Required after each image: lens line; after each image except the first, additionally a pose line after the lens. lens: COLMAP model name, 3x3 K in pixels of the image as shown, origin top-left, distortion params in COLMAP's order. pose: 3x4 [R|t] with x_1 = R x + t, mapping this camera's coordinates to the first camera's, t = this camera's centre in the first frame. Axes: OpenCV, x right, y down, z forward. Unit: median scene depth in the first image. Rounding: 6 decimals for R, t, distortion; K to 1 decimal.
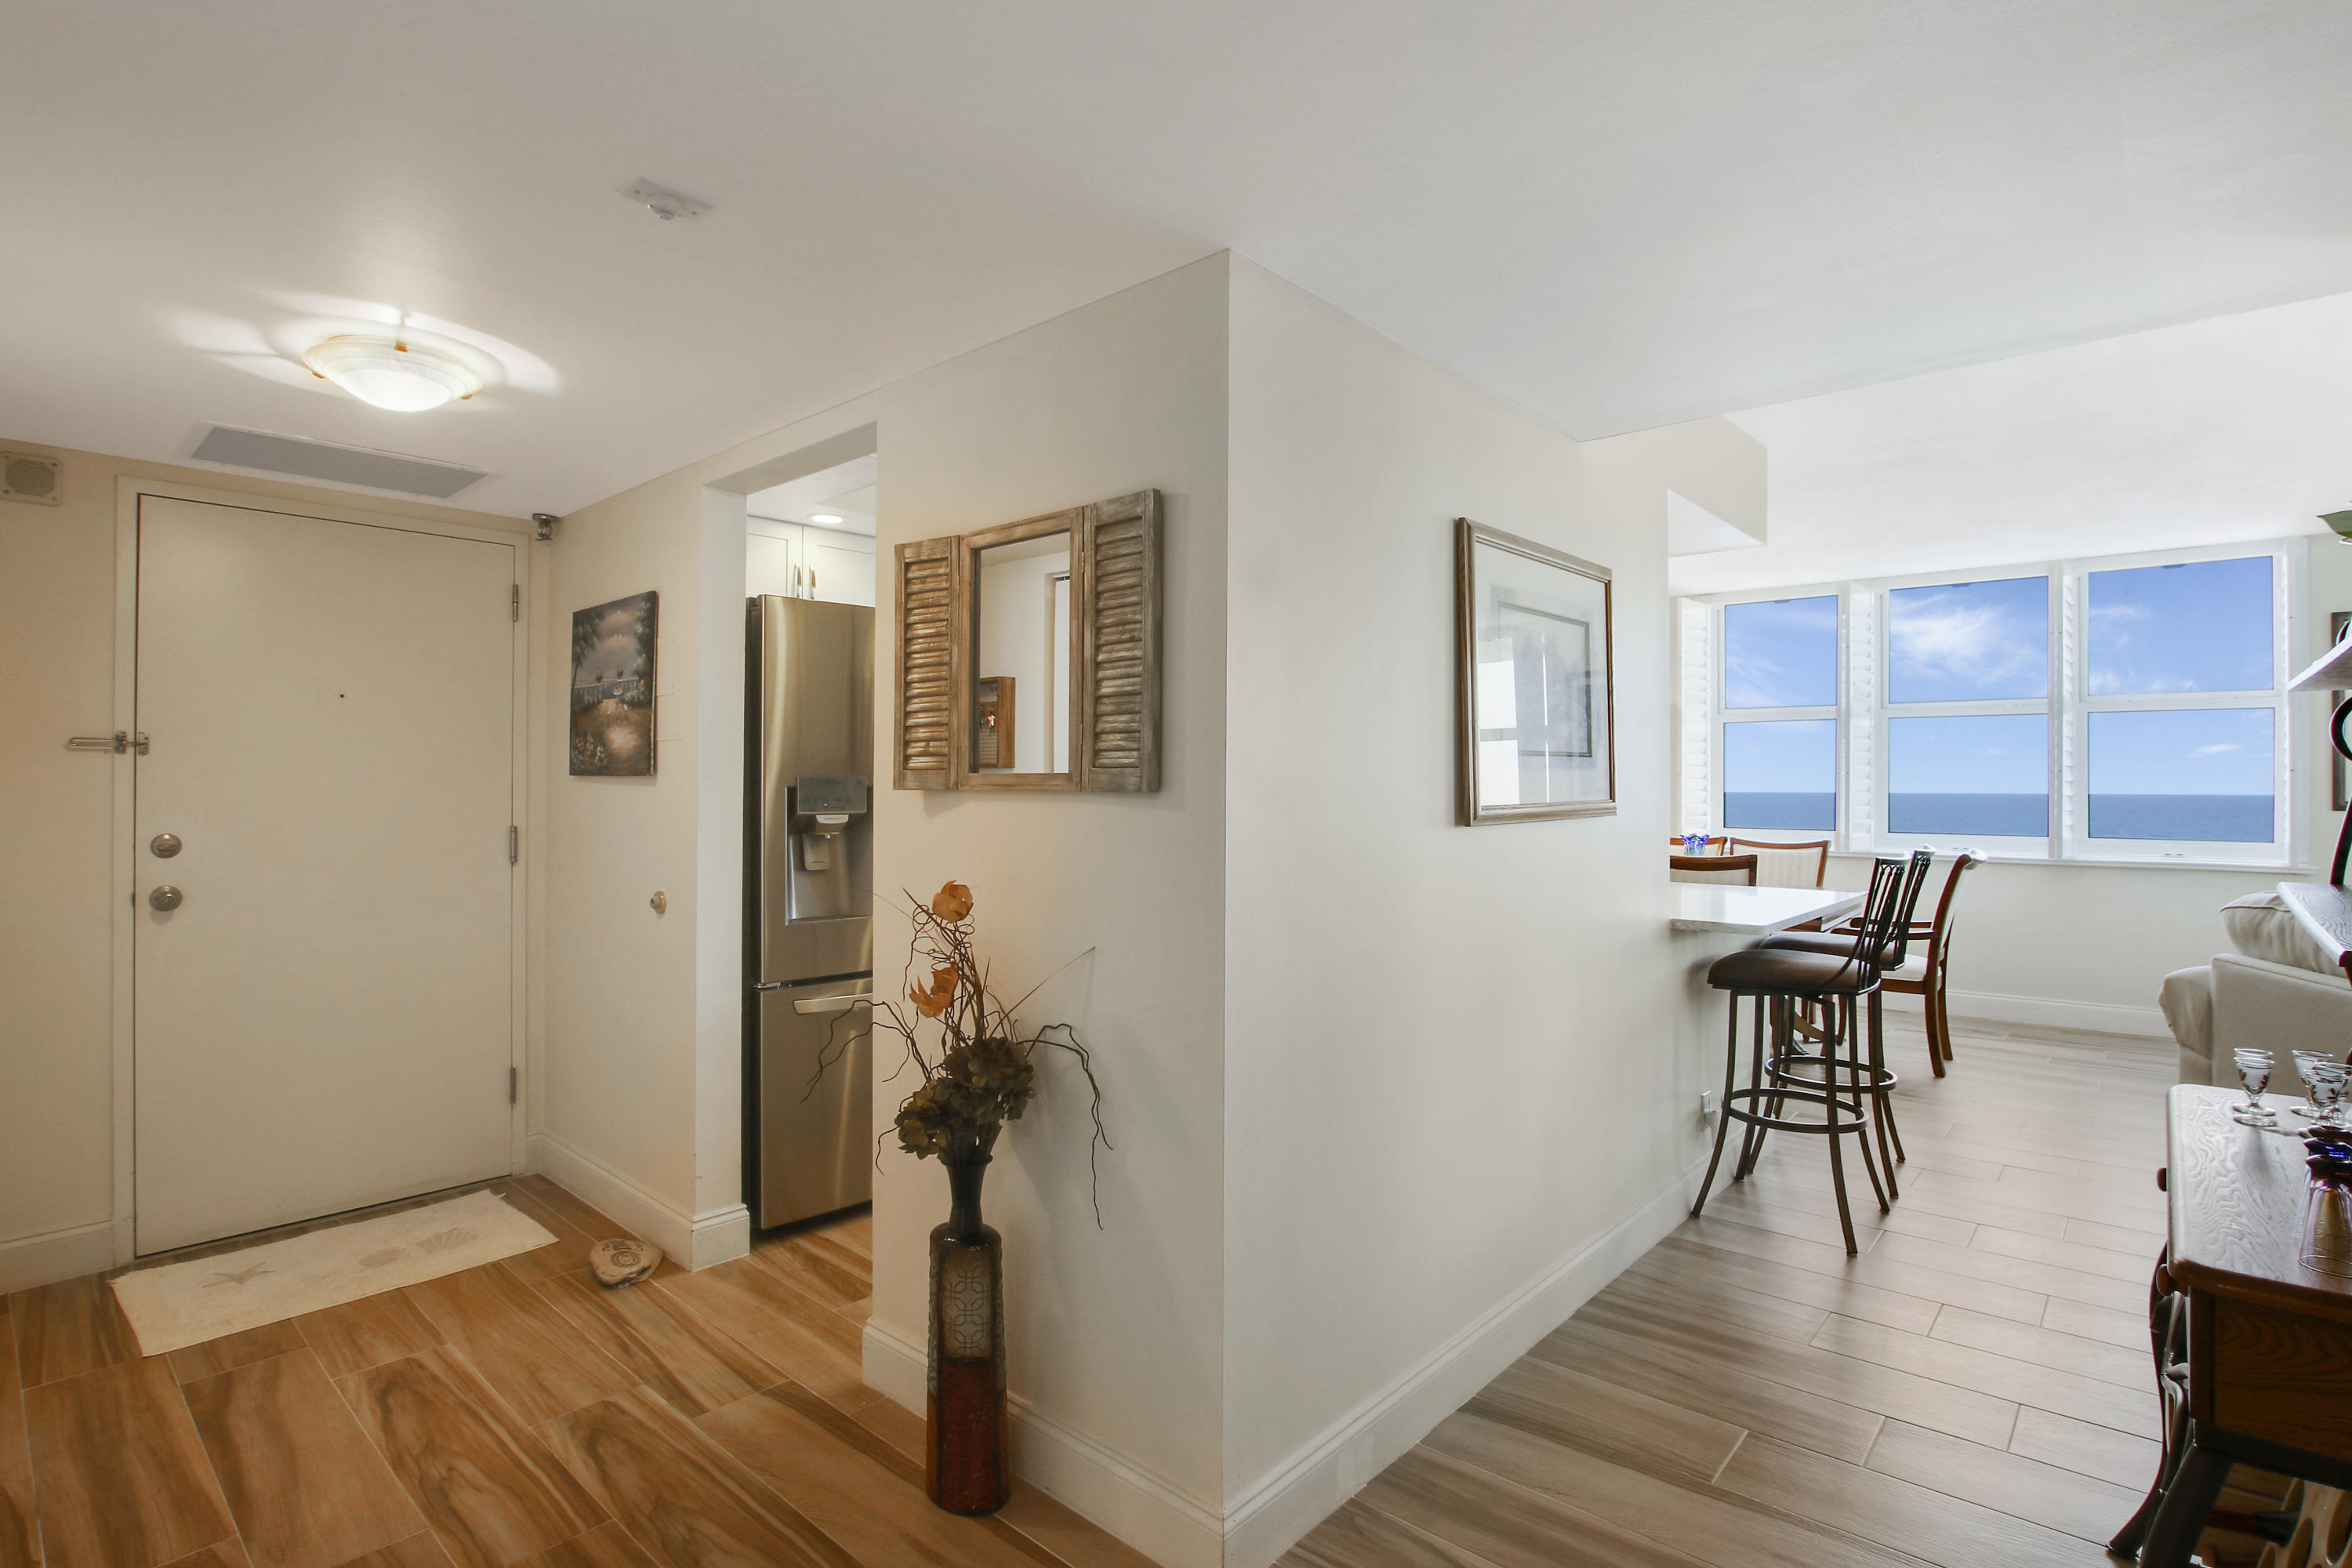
lens RADIAL K [[1149.5, 0, 1163.5], [0, 1149.5, 781.1], [0, 0, 1]] dist [-0.016911, 0.001921]
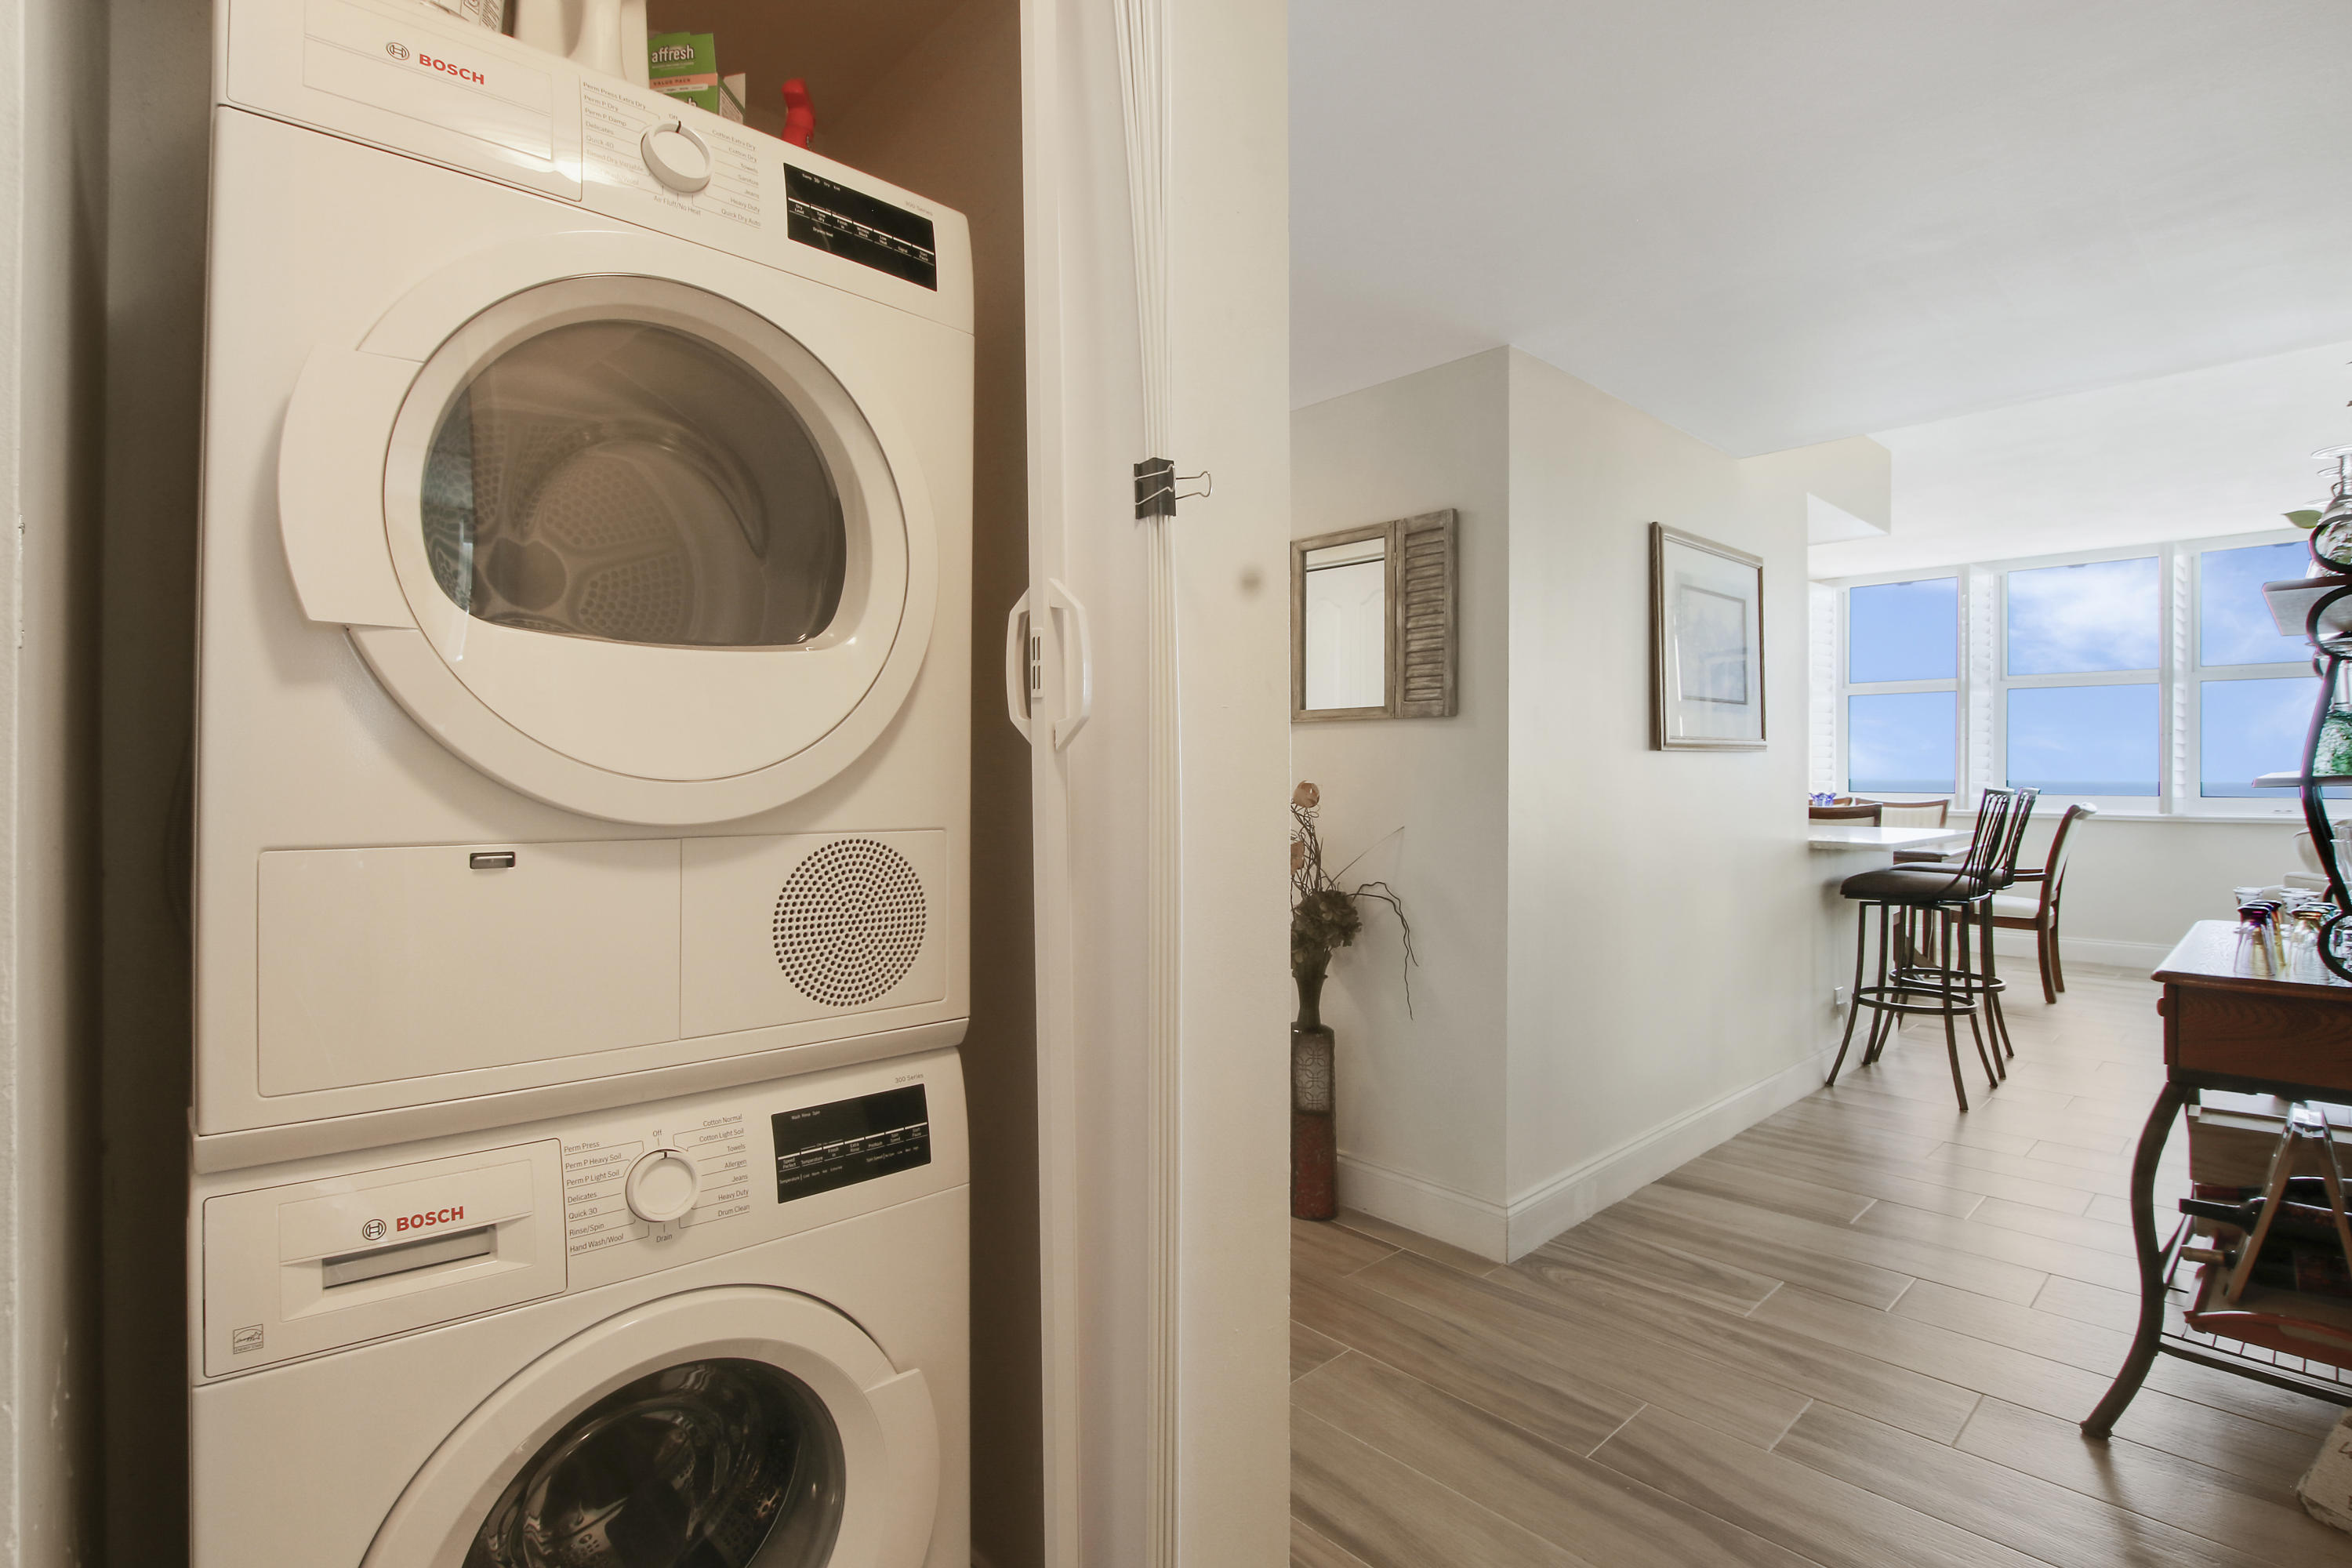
lens RADIAL K [[1109.0, 0, 1171.4], [0, 1109.0, 777.7], [0, 0, 1]] dist [-0.019413, 0.000456]
pose [[0.995744, -0.002282, -0.092136, -0.179139], [0.002799, 0.999981, 0.005481, 0.060252], [0.092121, -0.005715, 0.995731, -0.331440]]
